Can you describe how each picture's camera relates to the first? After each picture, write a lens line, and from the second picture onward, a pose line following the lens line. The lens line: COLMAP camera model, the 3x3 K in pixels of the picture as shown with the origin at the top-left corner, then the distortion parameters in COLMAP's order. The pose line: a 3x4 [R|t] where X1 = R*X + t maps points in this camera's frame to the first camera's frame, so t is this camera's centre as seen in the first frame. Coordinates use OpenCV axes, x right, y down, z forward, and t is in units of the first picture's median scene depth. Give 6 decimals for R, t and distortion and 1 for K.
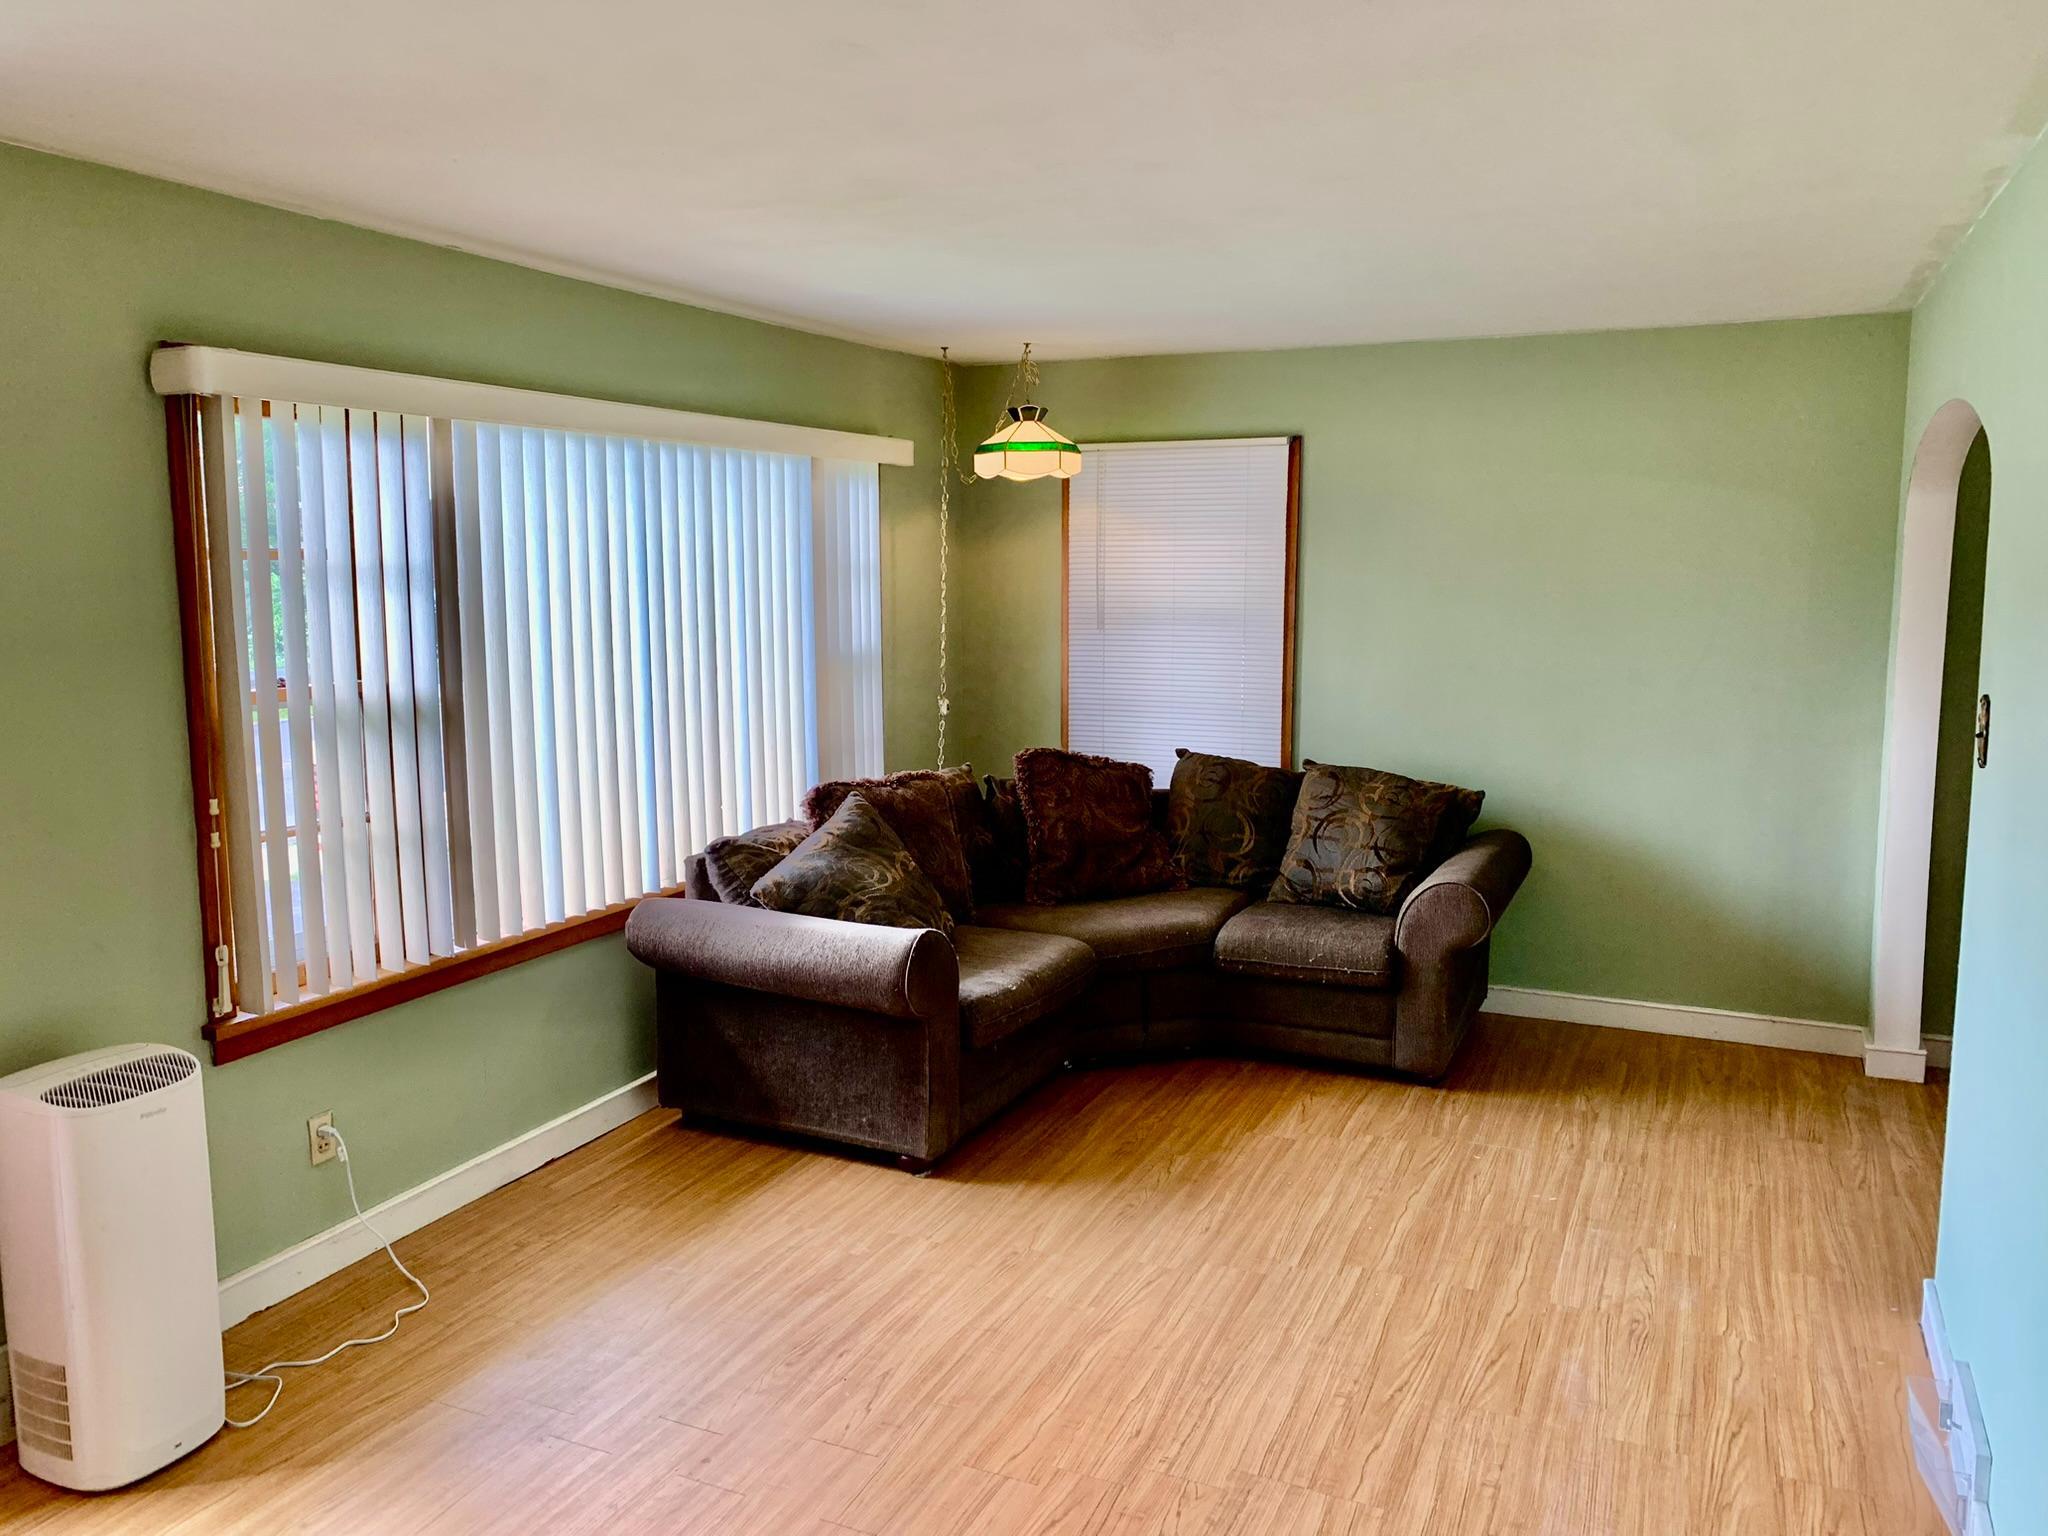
lens RADIAL K [[1536.3, 0, 1014.9], [0, 1536.3, 723.7], [0, 0, 1]] dist [0.003517, -0.000156]
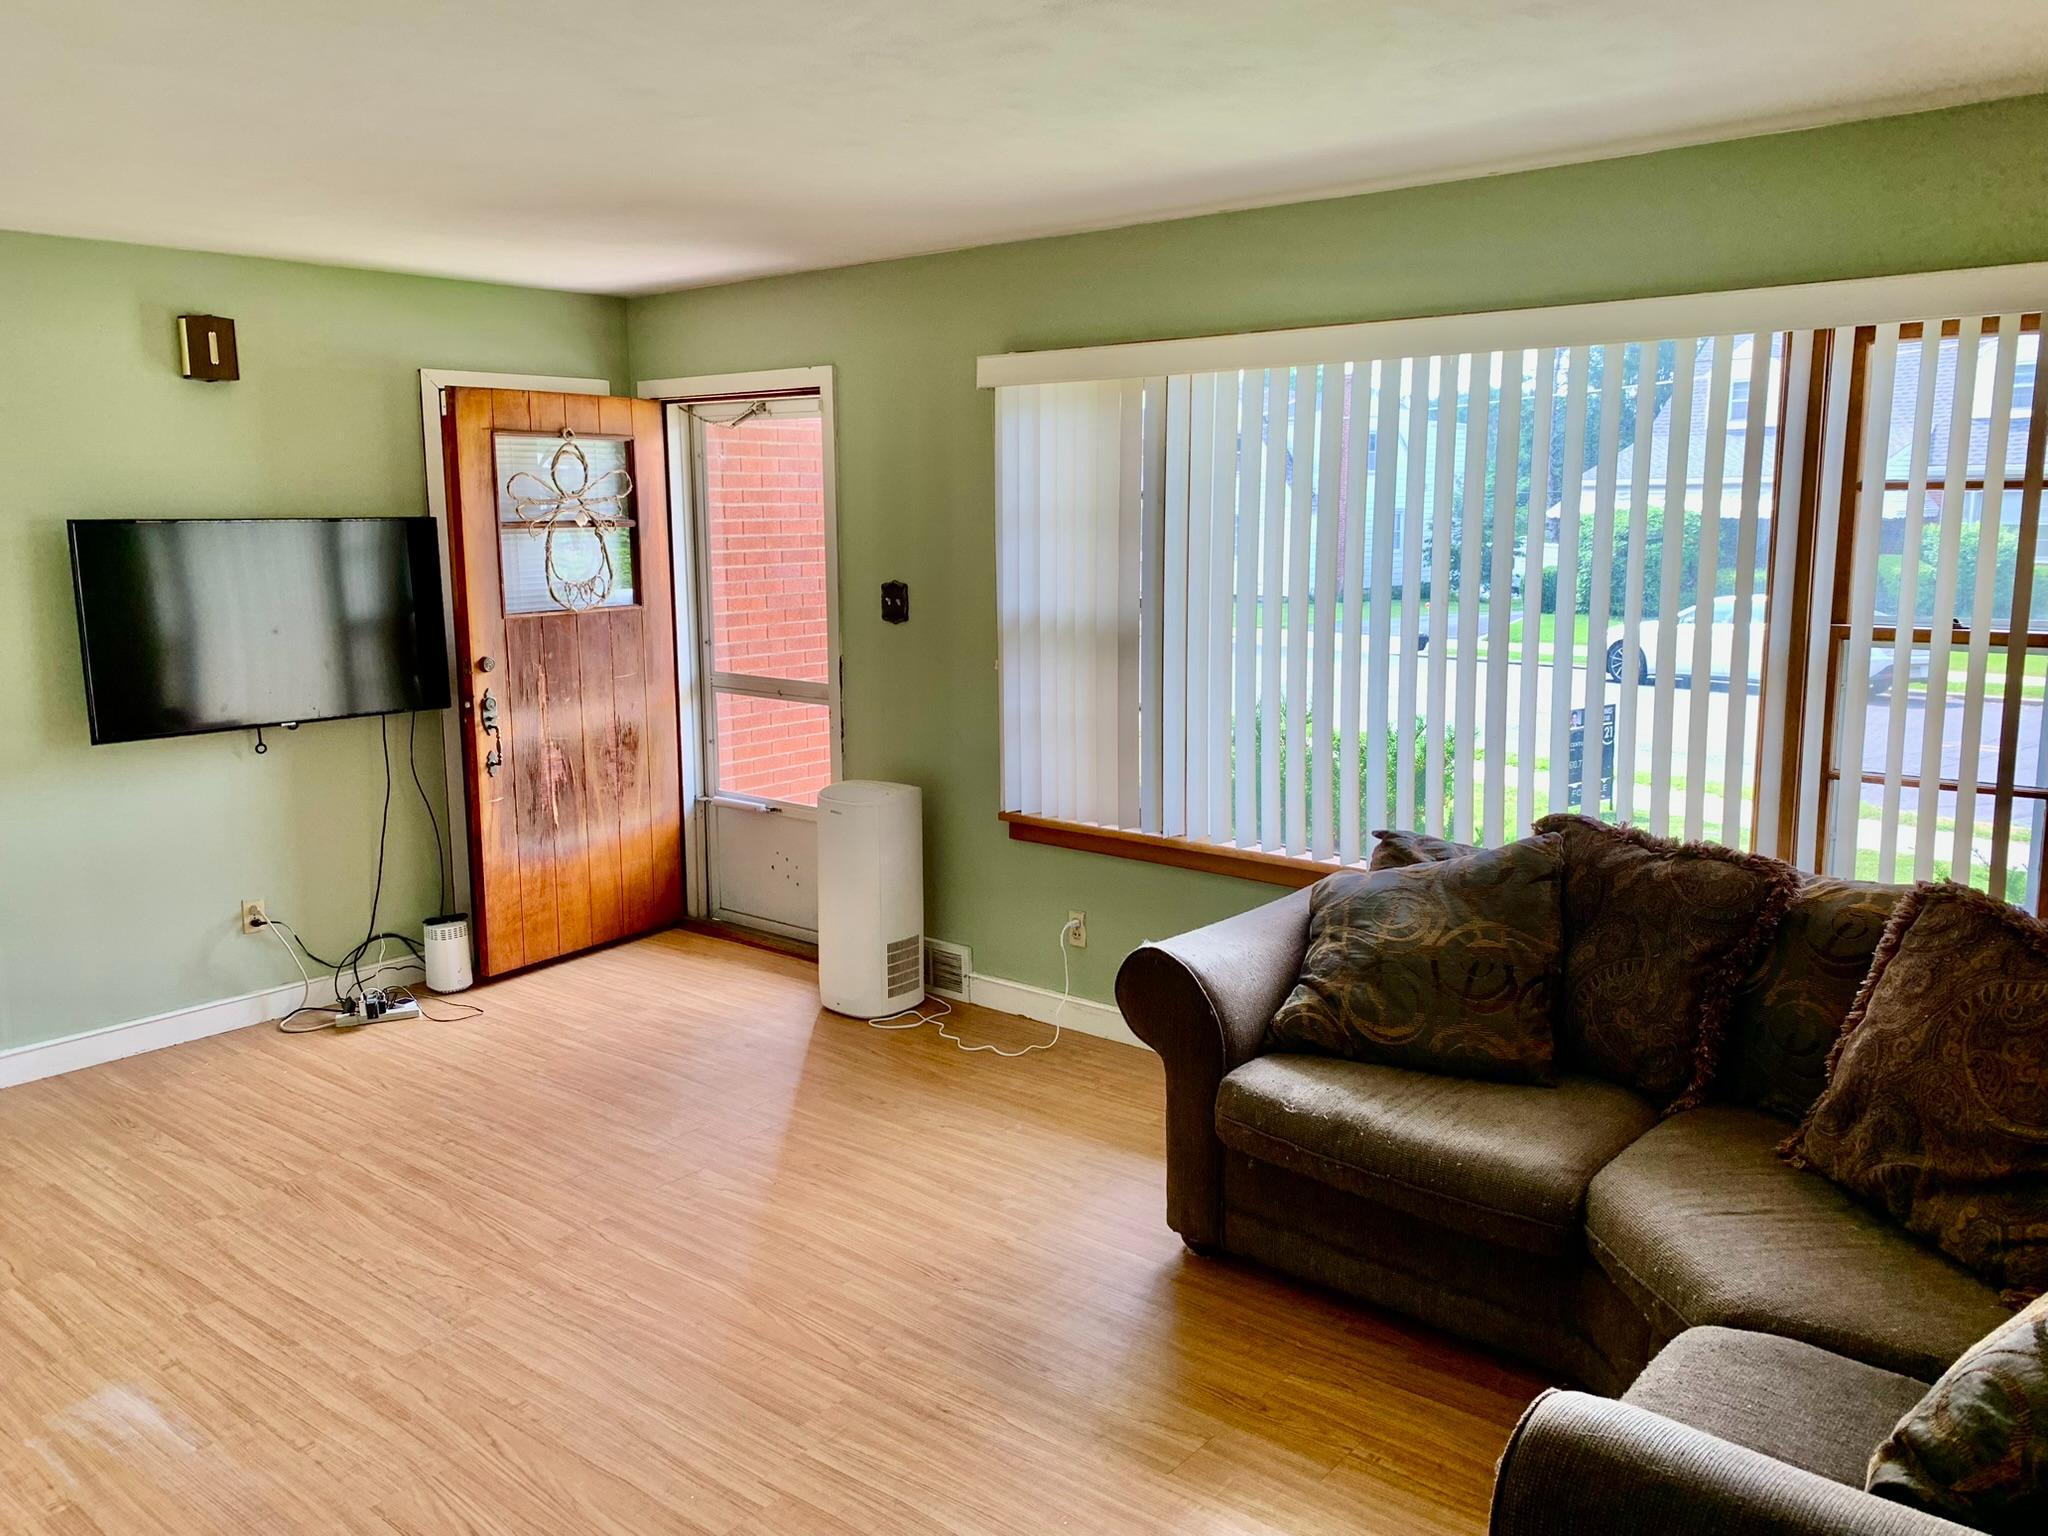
lens RADIAL K [[1536.3, 0, 1014.9], [0, 1536.3, 723.7], [0, 0, 1]] dist [0.003517, -0.000156]
pose [[-0.236347, 0.147318, -0.960436, 0.985781], [-0.105411, 0.978719, 0.176062, -0.163317], [0.965934, 0.142853, -0.215788, 1.446538]]
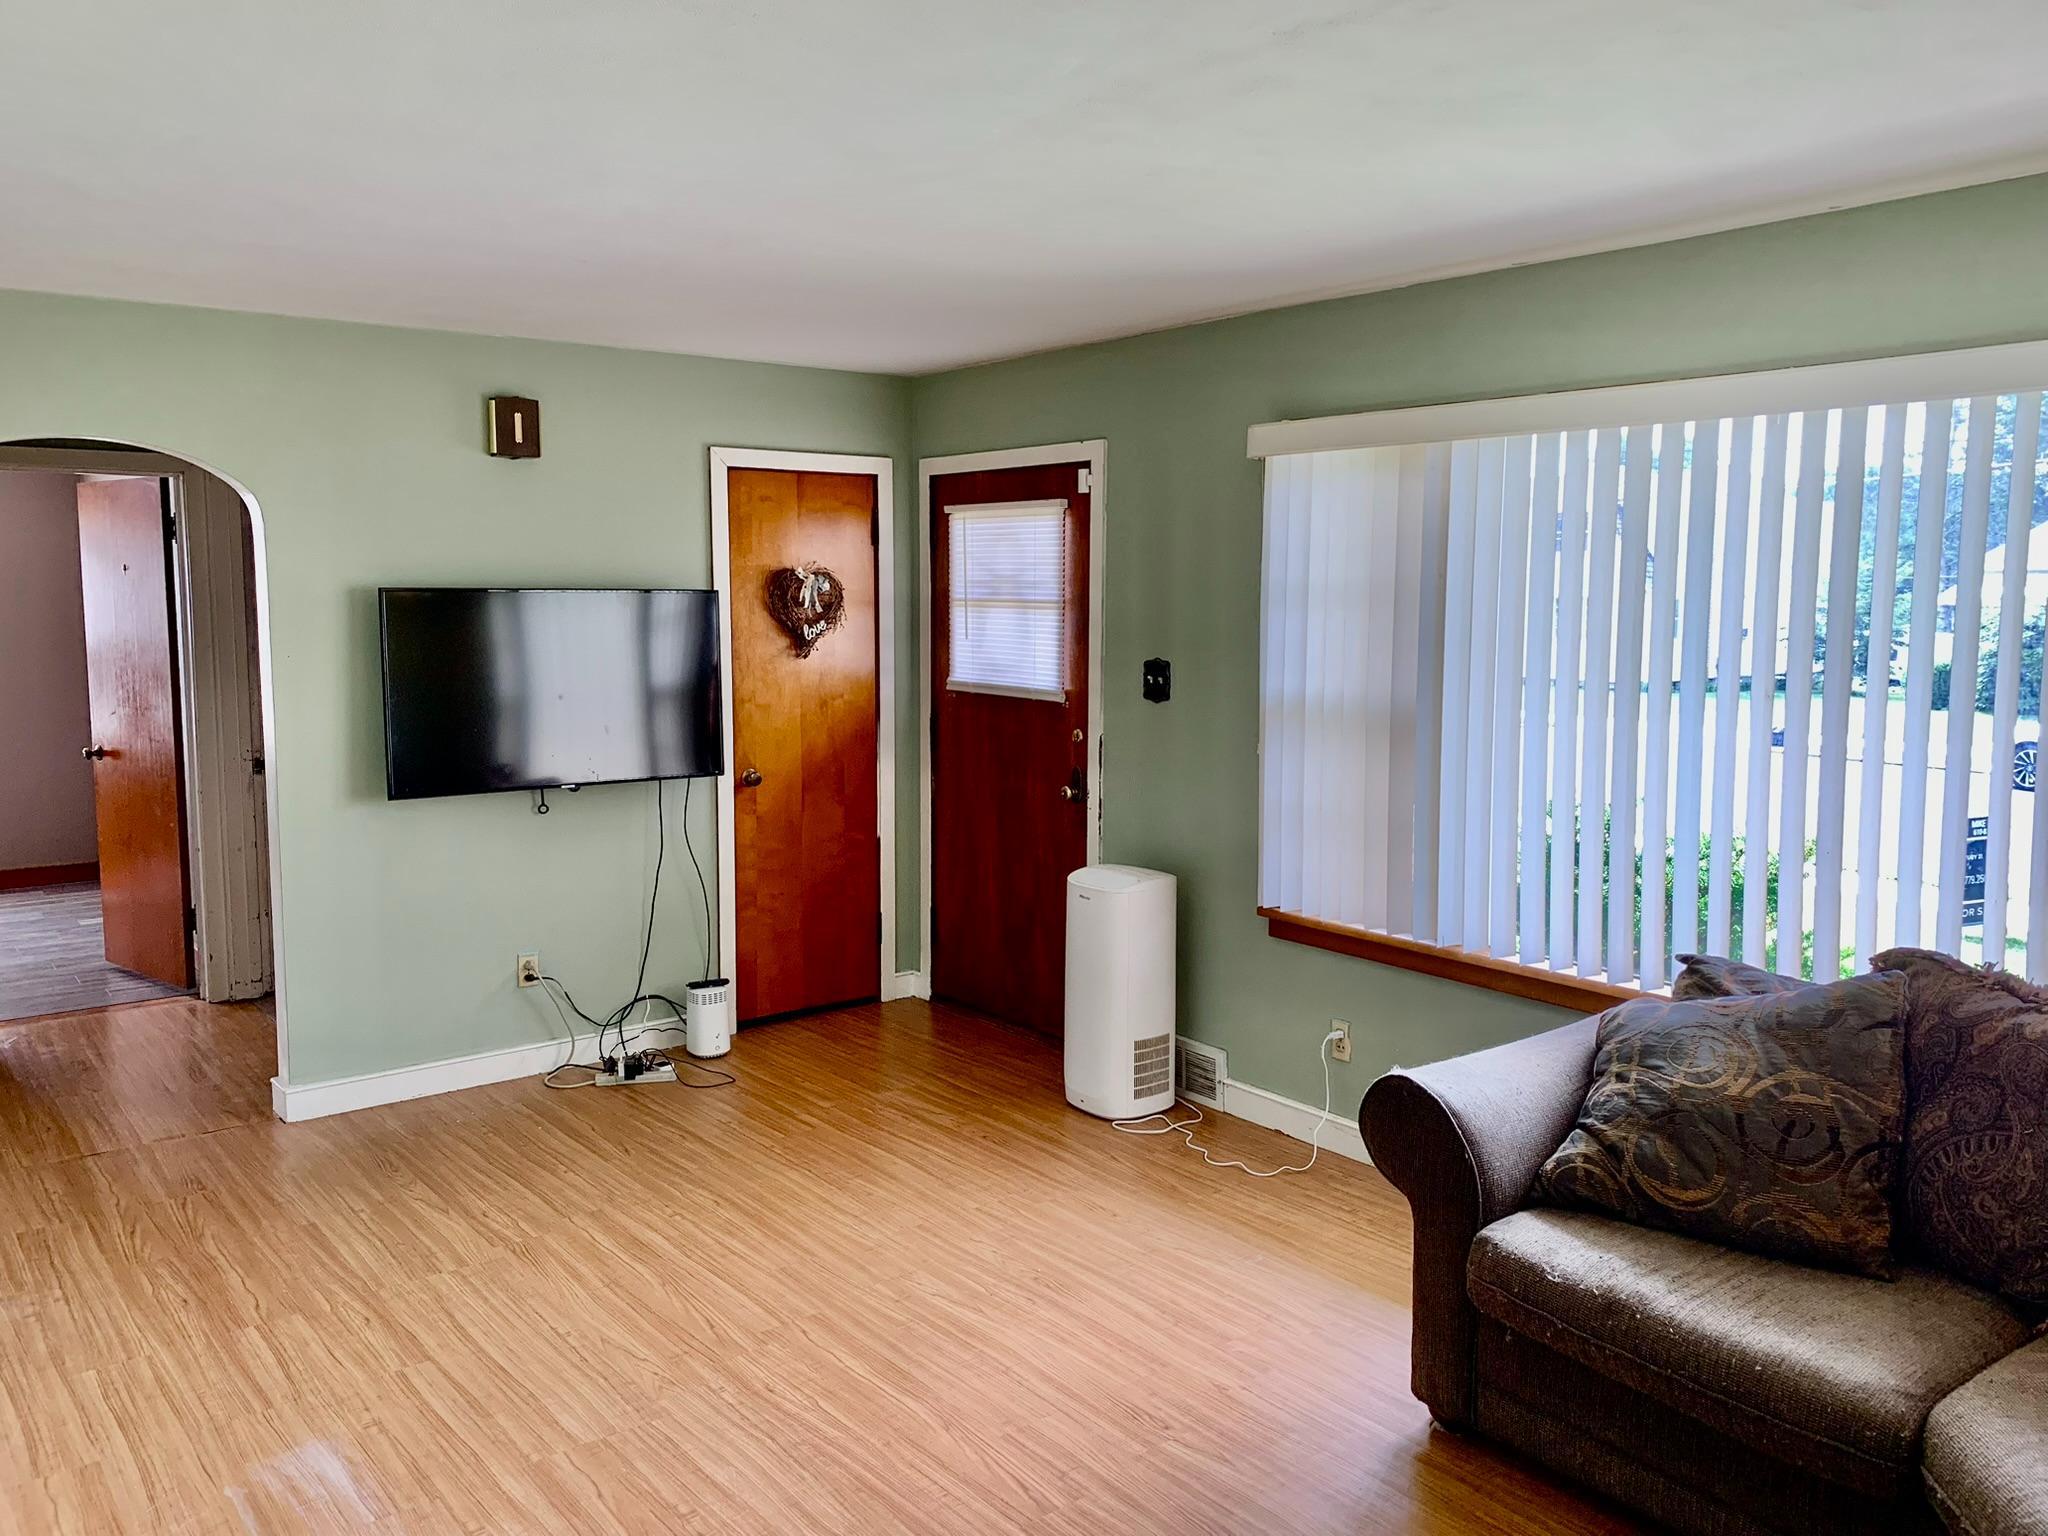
lens RADIAL K [[1536.3, 0, 1014.9], [0, 1536.3, 723.7], [0, 0, 1]] dist [0.003517, -0.000156]
pose [[-0.432492, 0.088753, -0.897259, 0.895540], [-0.104497, 0.983503, 0.147653, -0.162464], [0.895562, 0.157619, -0.416083, 1.480369]]
